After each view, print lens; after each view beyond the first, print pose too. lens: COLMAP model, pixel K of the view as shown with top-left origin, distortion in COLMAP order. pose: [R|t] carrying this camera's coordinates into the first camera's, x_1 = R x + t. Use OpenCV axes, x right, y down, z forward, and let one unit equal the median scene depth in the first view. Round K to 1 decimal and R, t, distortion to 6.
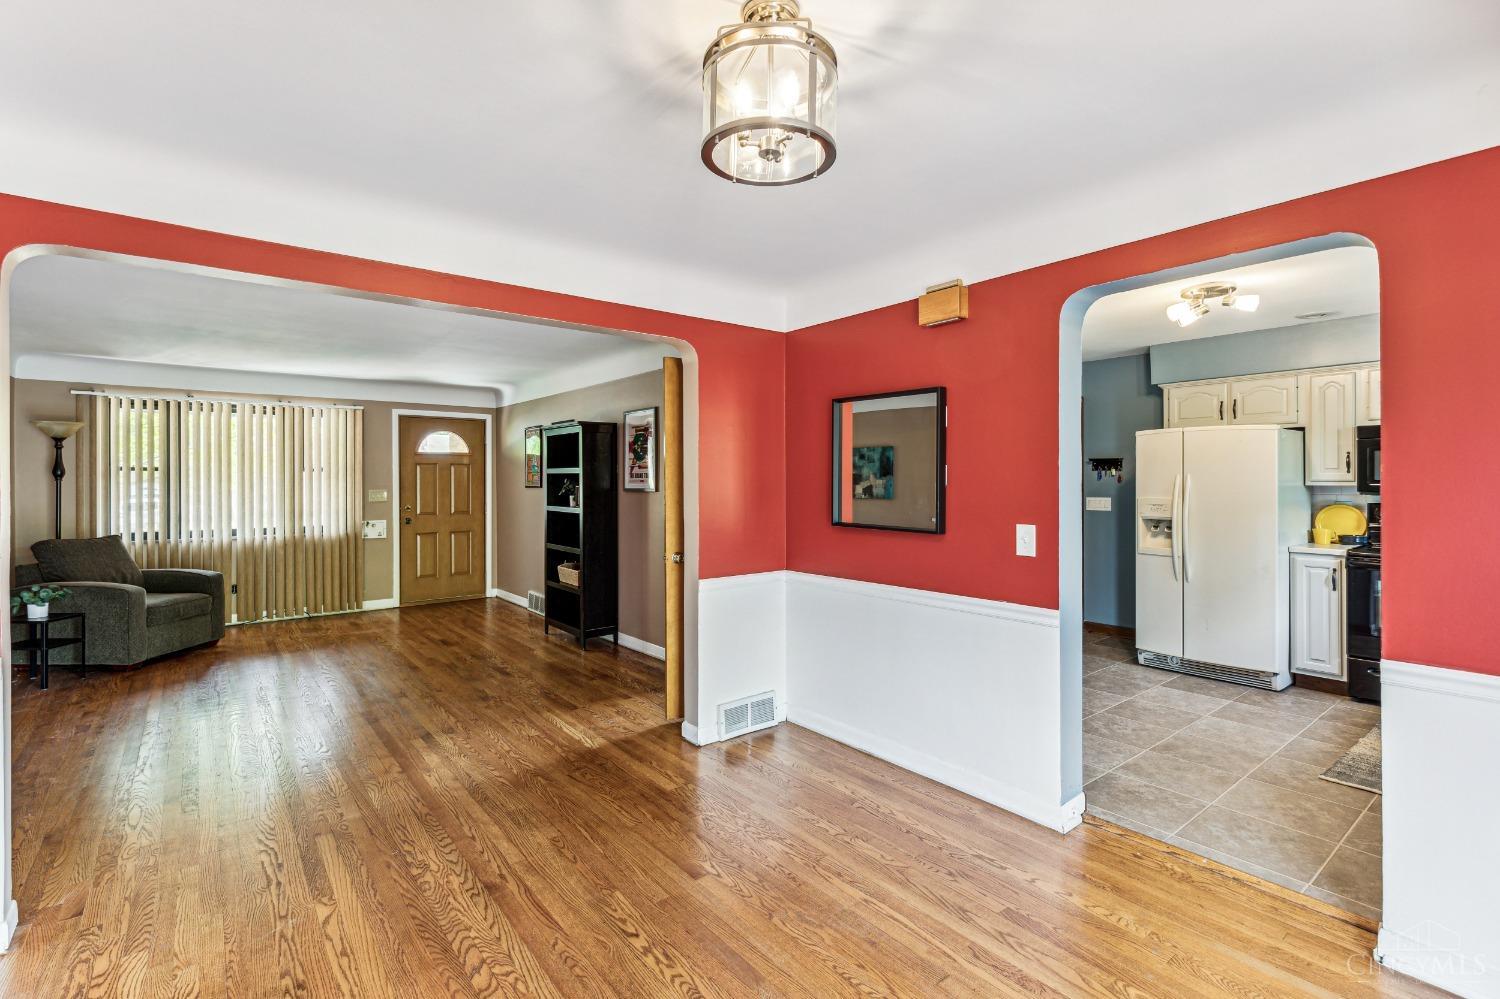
lens RADIAL K [[691.3, 0, 753.8], [0, 691.3, 481.3], [0, 0, 1]] dist [0.005954, -0.000556]
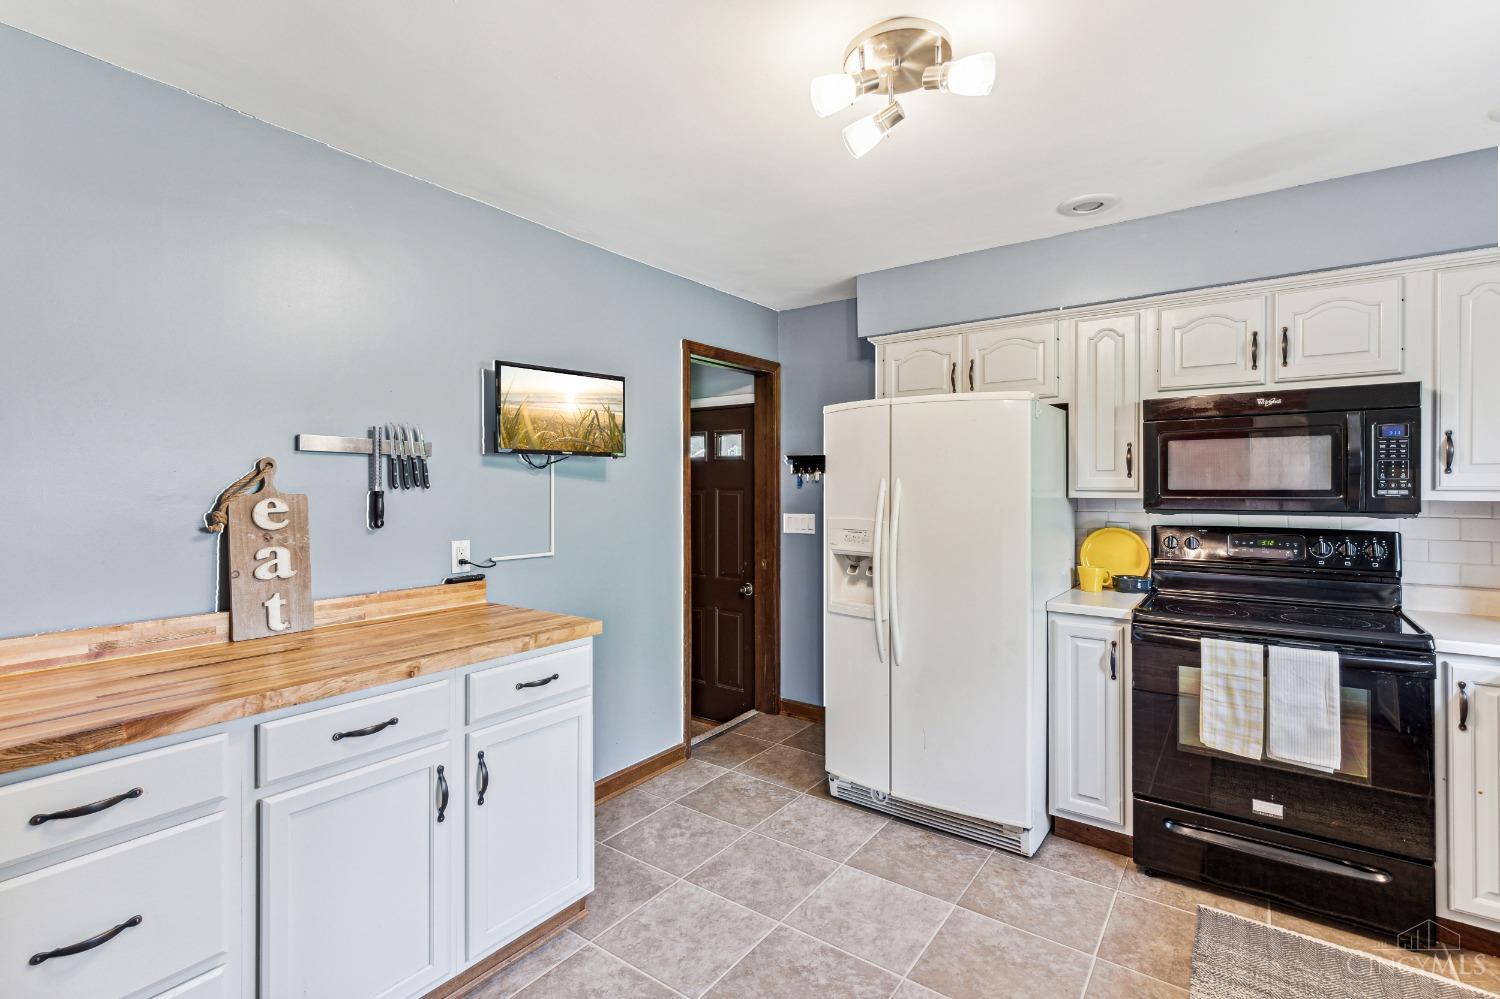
lens RADIAL K [[691.3, 0, 746.8], [0, 691.3, 489.1], [0, 0, 1]] dist [0.005954, -0.000556]
pose [[0.966575, 0.000363, 0.256383, 0.346562], [-0.001259, 0.999994, 0.003333, -0.003310], [-0.256380, -0.003544, 0.966570, 0.459914]]
